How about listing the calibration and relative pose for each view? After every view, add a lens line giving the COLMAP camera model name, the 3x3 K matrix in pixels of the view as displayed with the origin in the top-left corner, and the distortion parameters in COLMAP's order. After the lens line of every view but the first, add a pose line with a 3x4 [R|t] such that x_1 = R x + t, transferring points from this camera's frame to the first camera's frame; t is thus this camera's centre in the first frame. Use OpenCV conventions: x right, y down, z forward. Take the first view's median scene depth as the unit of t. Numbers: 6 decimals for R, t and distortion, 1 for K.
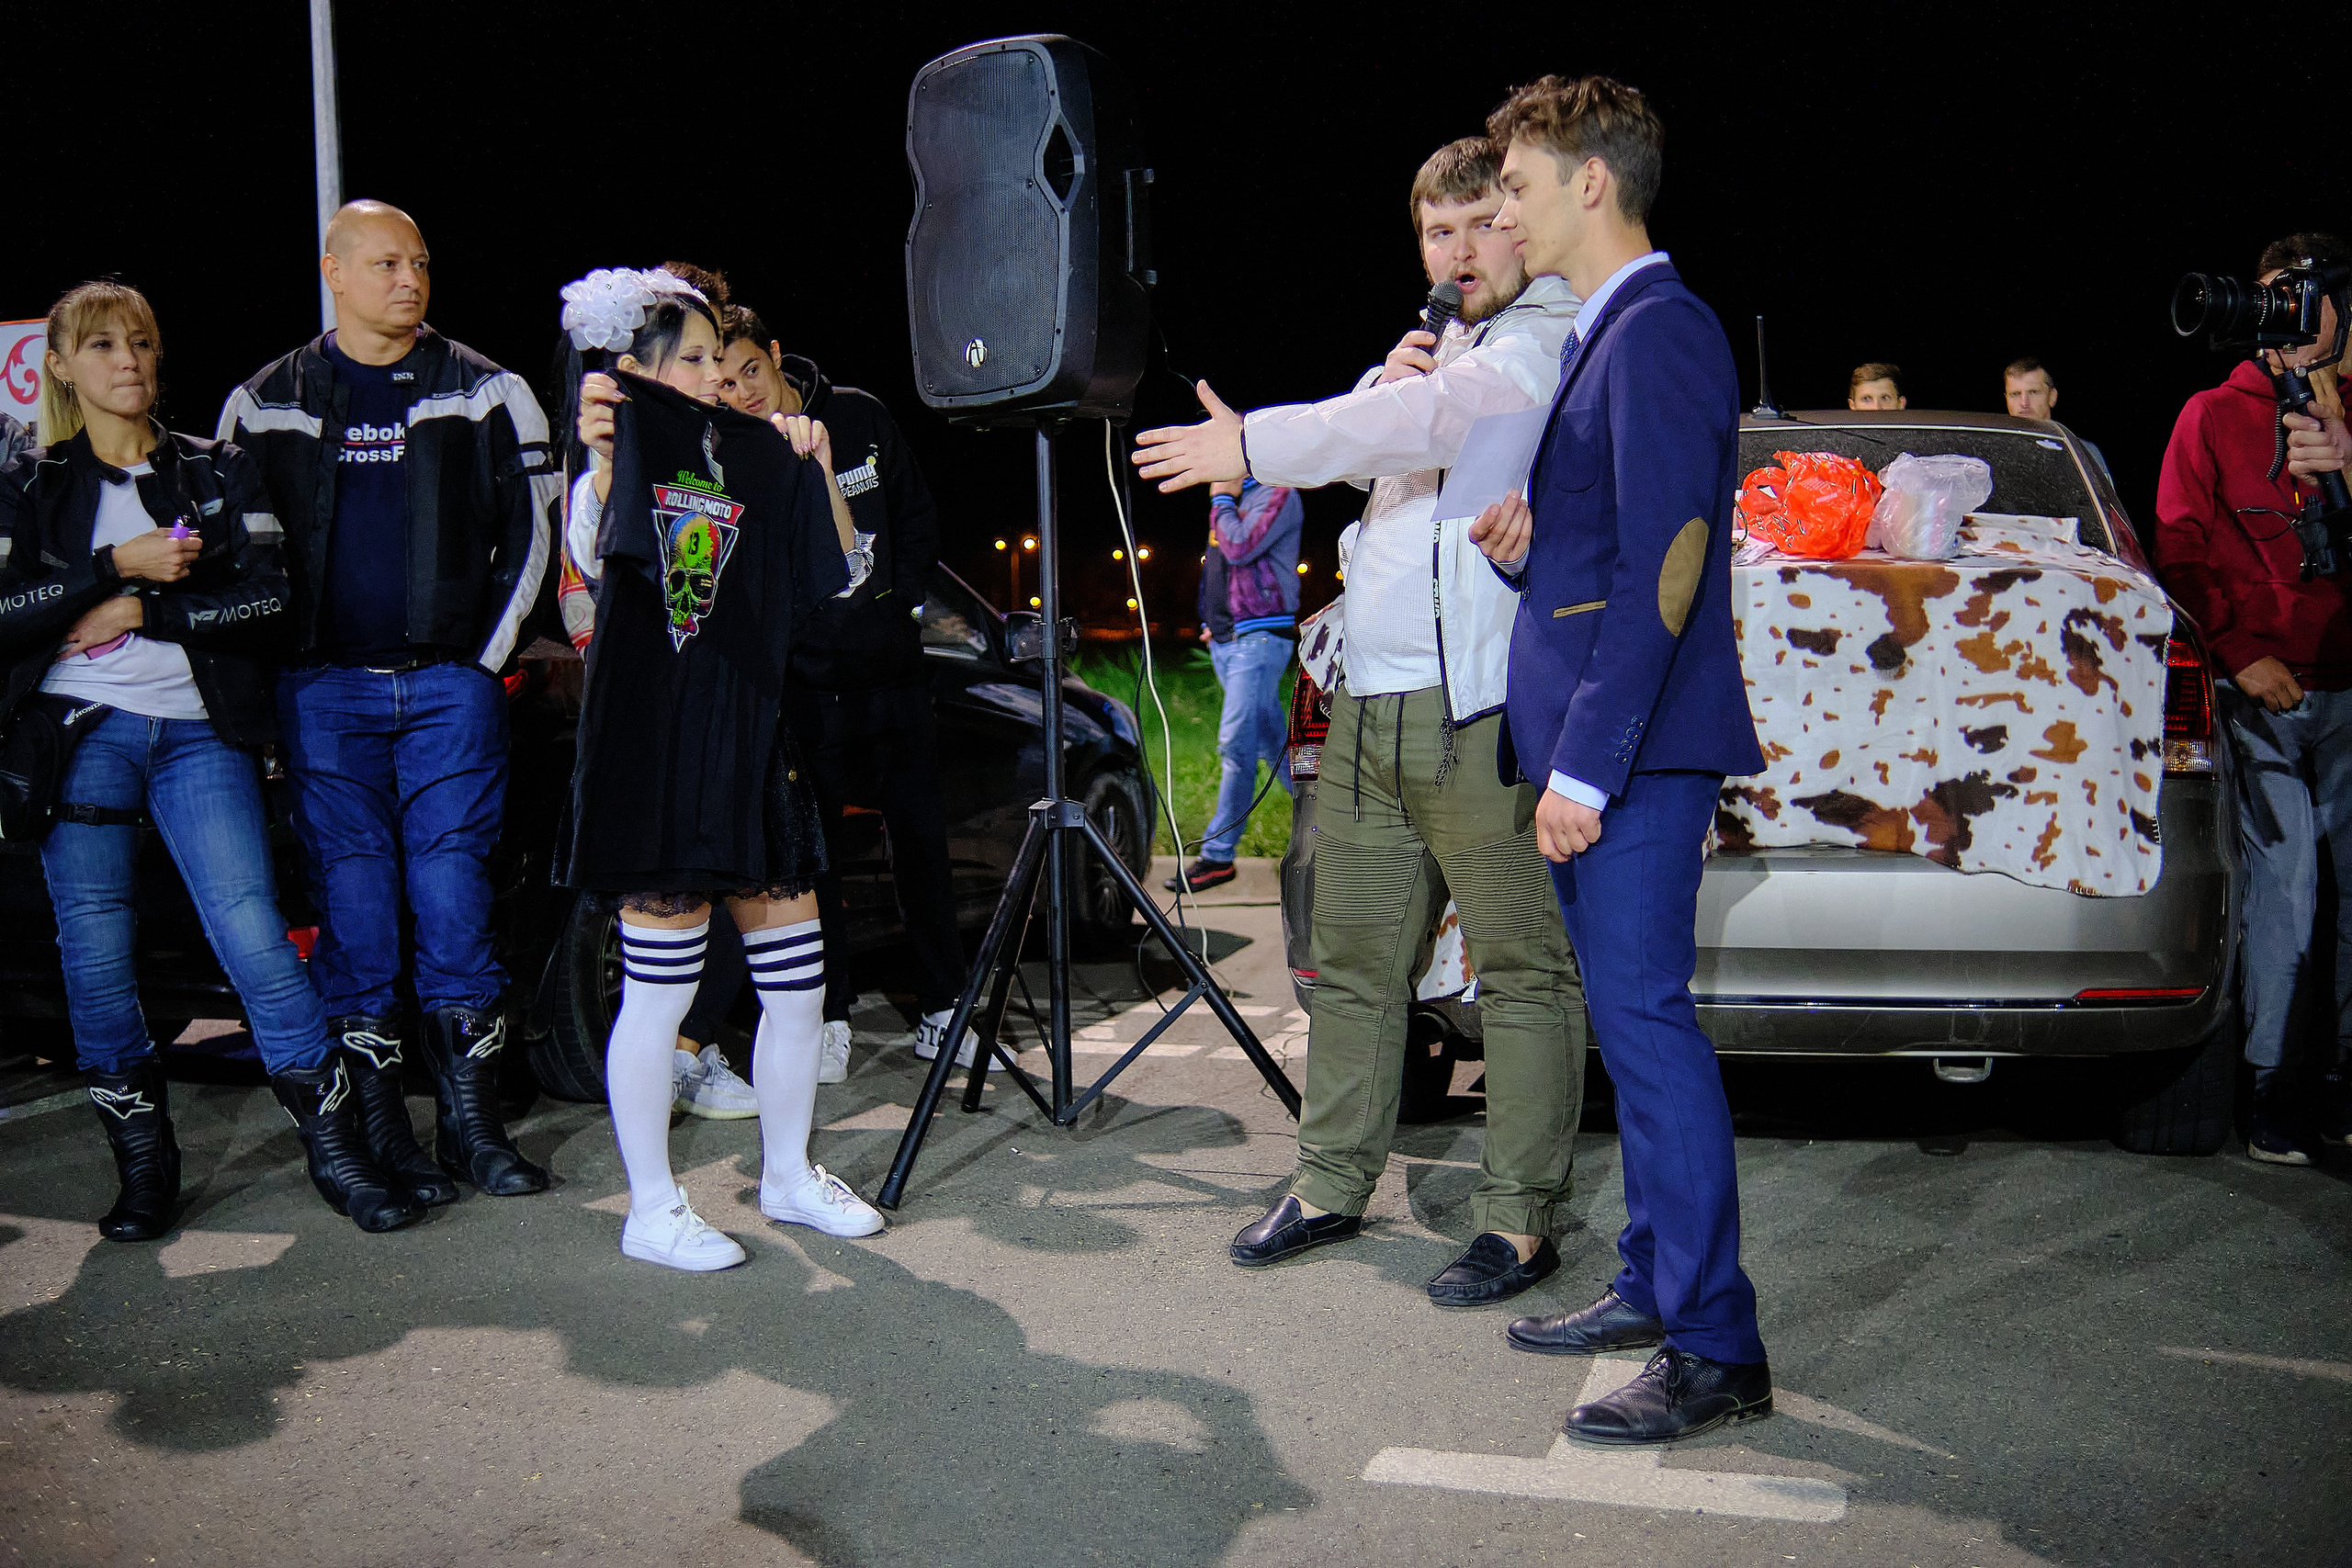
lens RADIAL K [[2540.6, 0, 1213.1], [0, 2540.6, 748.9], [0, 0, 1]] dist [-0.014262, 0.019114]
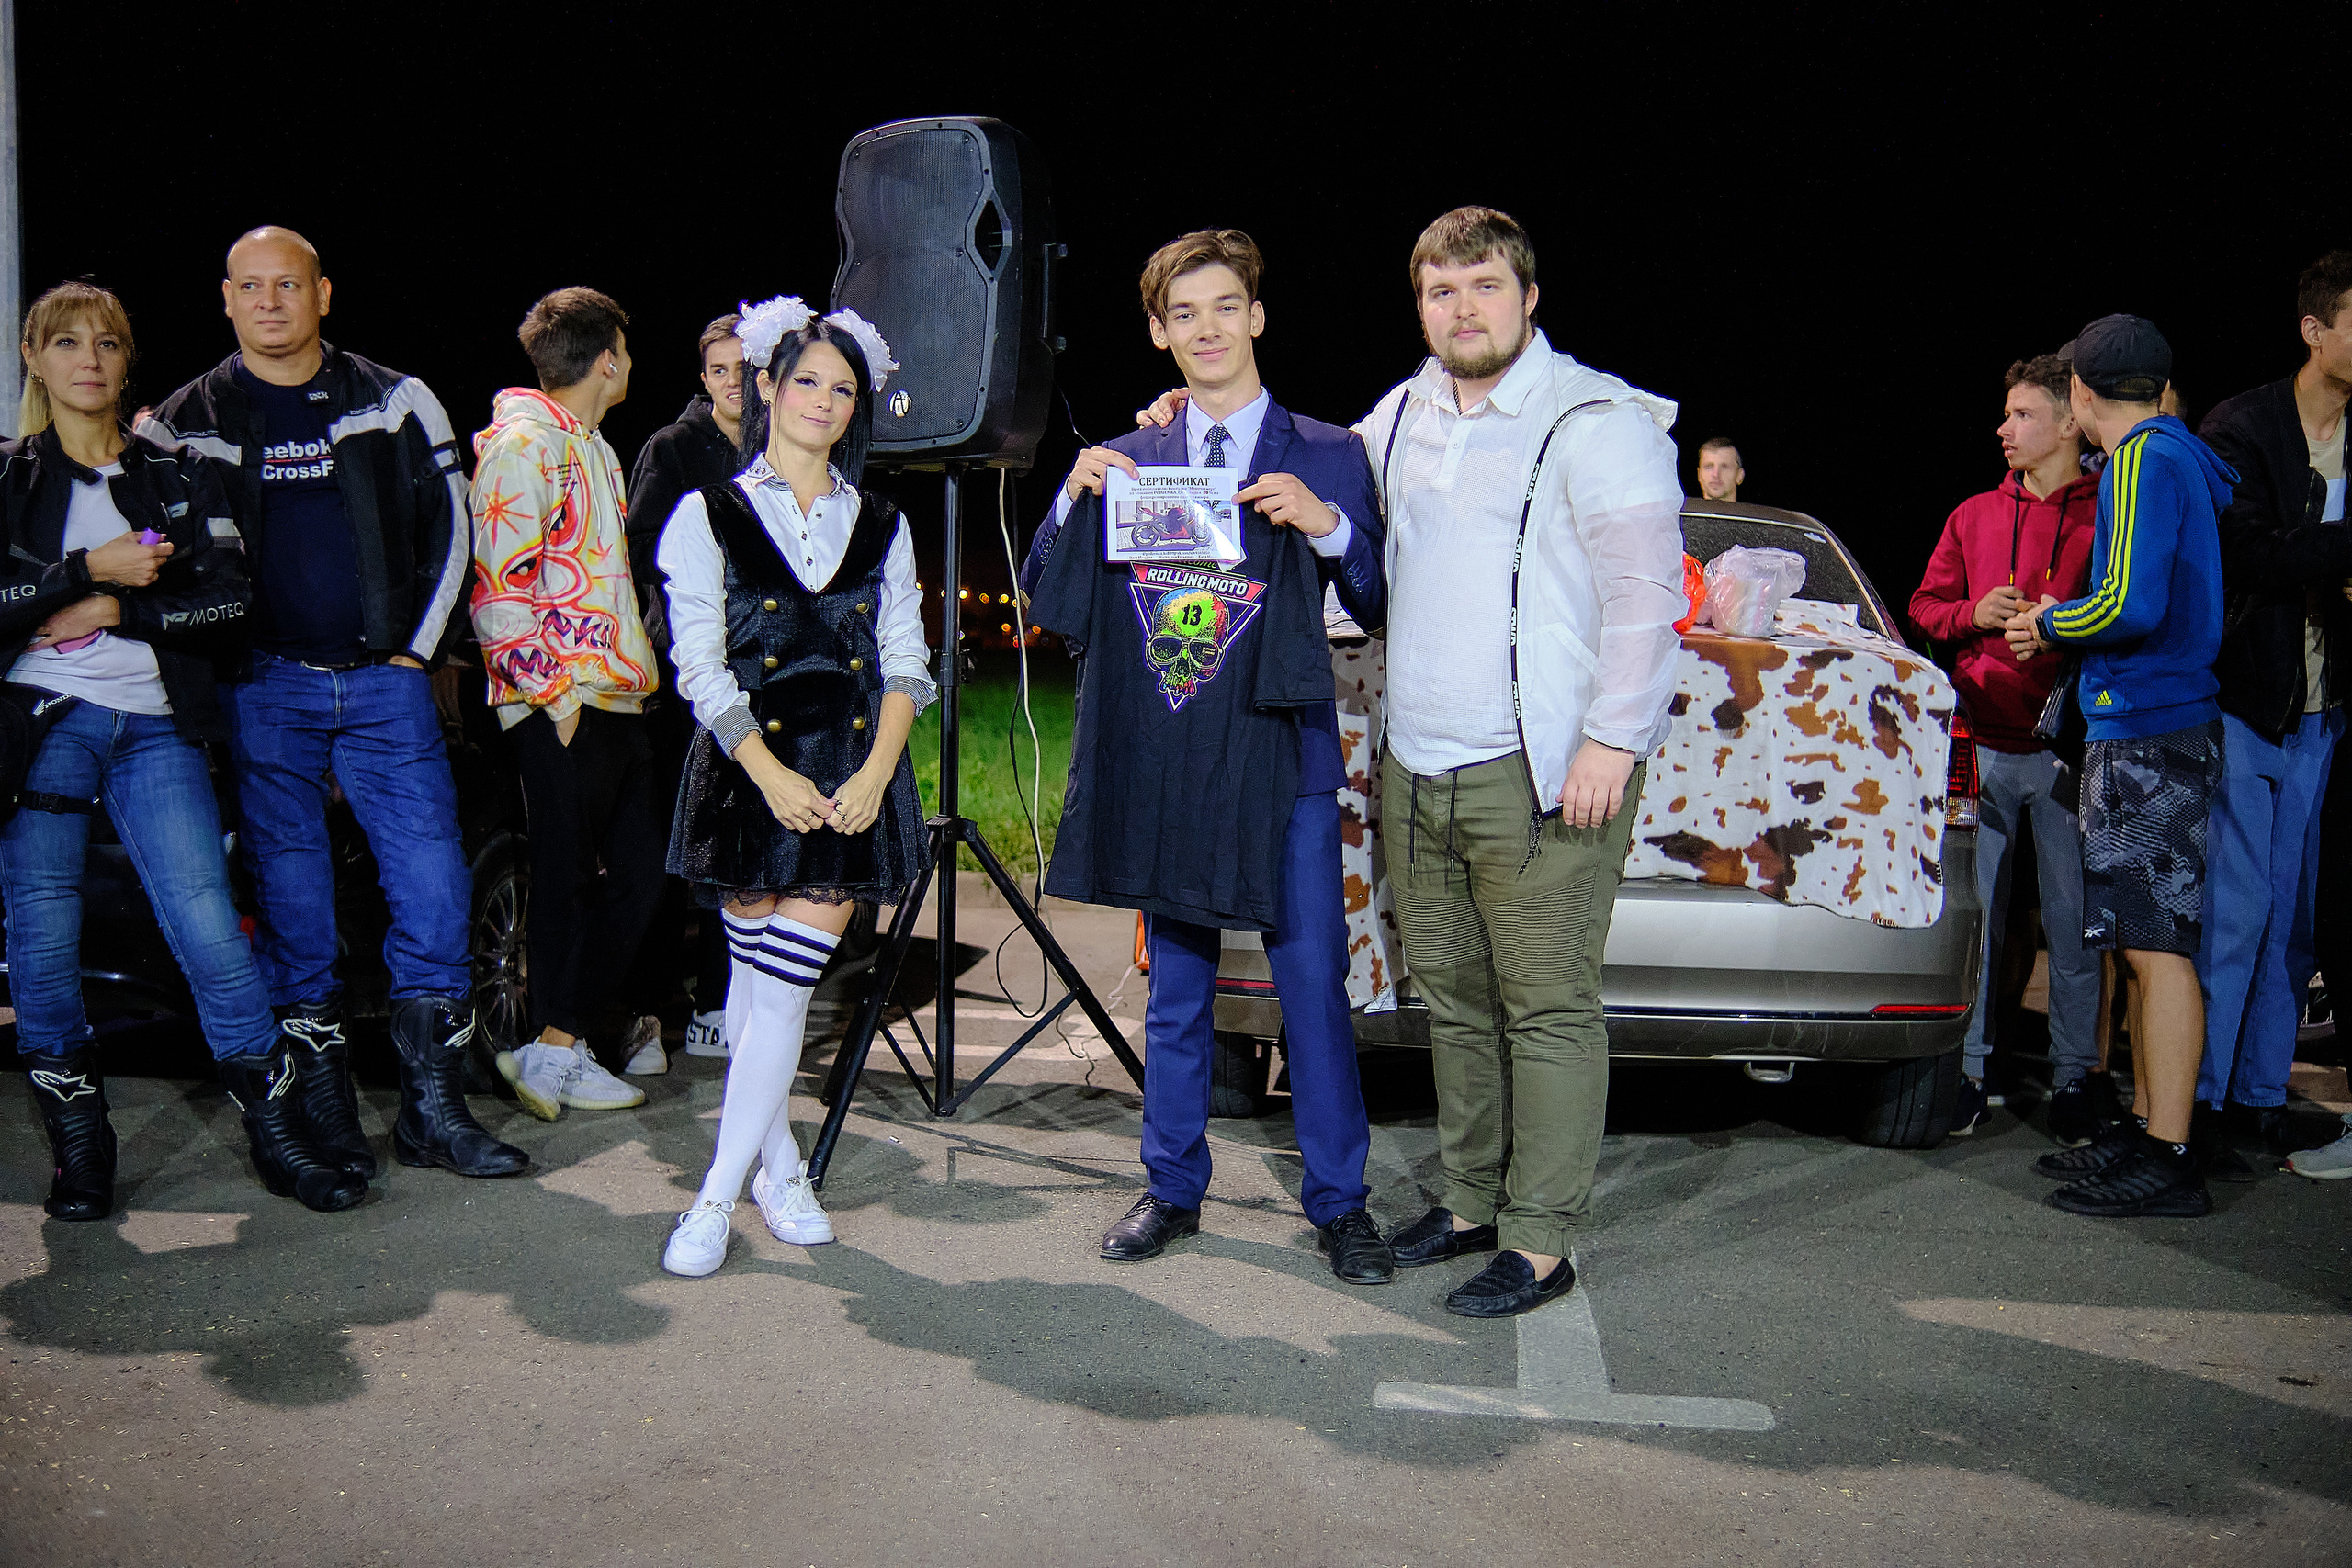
lens RADIAL K [[2540.6, 0, 1213.1], [0, 2540.6, 748.9], [0, 0, 1]] dist [-0.014262, 0.019114]
pose [[0.979295, 0.036444, 0.199130, -0.200631], [-0.035045, 0.999330, -0.010545, -0.001780], [-0.199381, 0.003348, 0.979916, -0.104044]]
